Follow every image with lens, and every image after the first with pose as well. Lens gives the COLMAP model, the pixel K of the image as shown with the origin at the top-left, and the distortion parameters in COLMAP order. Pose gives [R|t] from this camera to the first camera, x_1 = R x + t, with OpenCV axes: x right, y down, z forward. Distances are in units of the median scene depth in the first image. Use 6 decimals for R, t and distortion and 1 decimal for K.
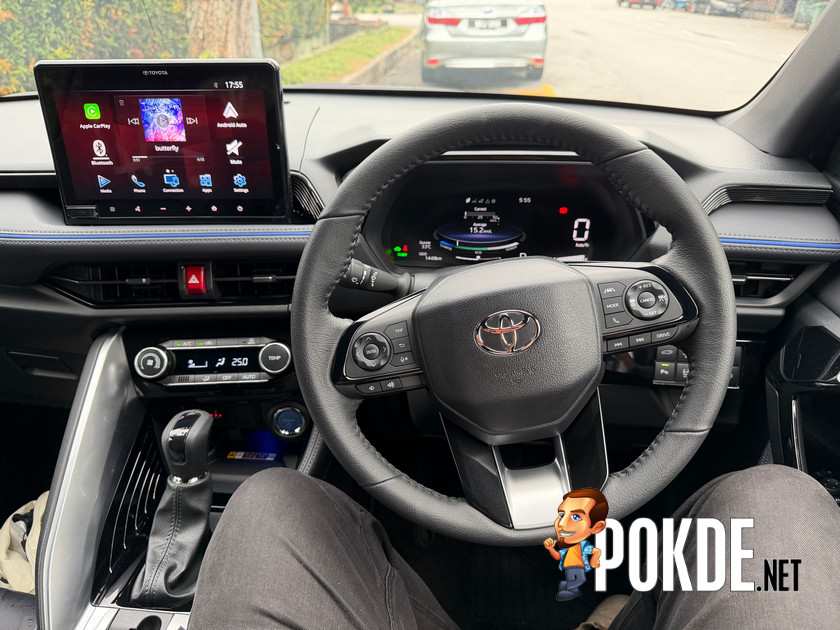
lens RADIAL K [[620.0, 0, 428.9], [0, 620.0, 319.8], [0, 0, 1]] dist [0.028256, -0.046642]
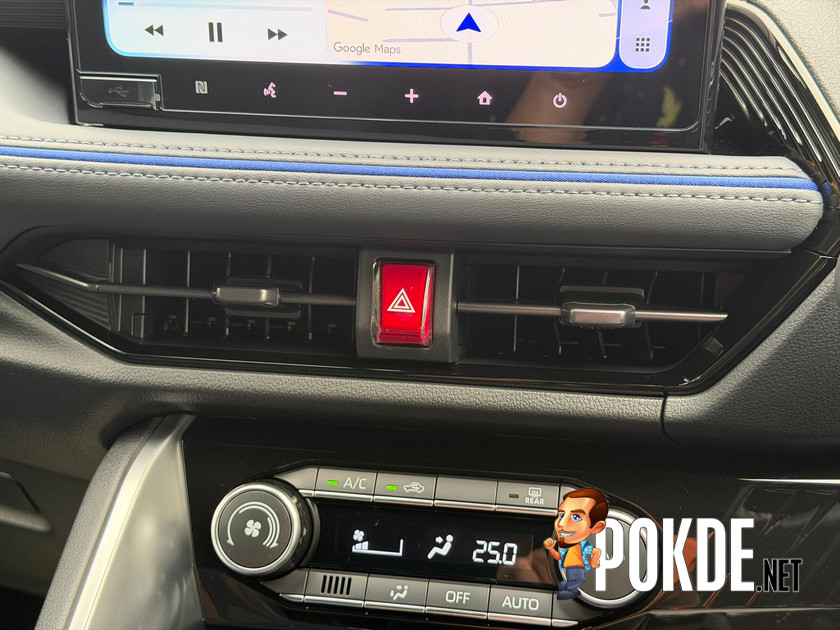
lens RADIAL K [[1222.5, 0, 433.7], [0, 1222.5, 333.6], [0, 0, 1]] dist [0.126455, 0.000000]
pose [[0.974602, 0.080321, -0.209044, -0.209392], [-0.093375, 0.994202, -0.053329, -0.012668], [0.203548, 0.071494, 0.976451, 0.332214]]
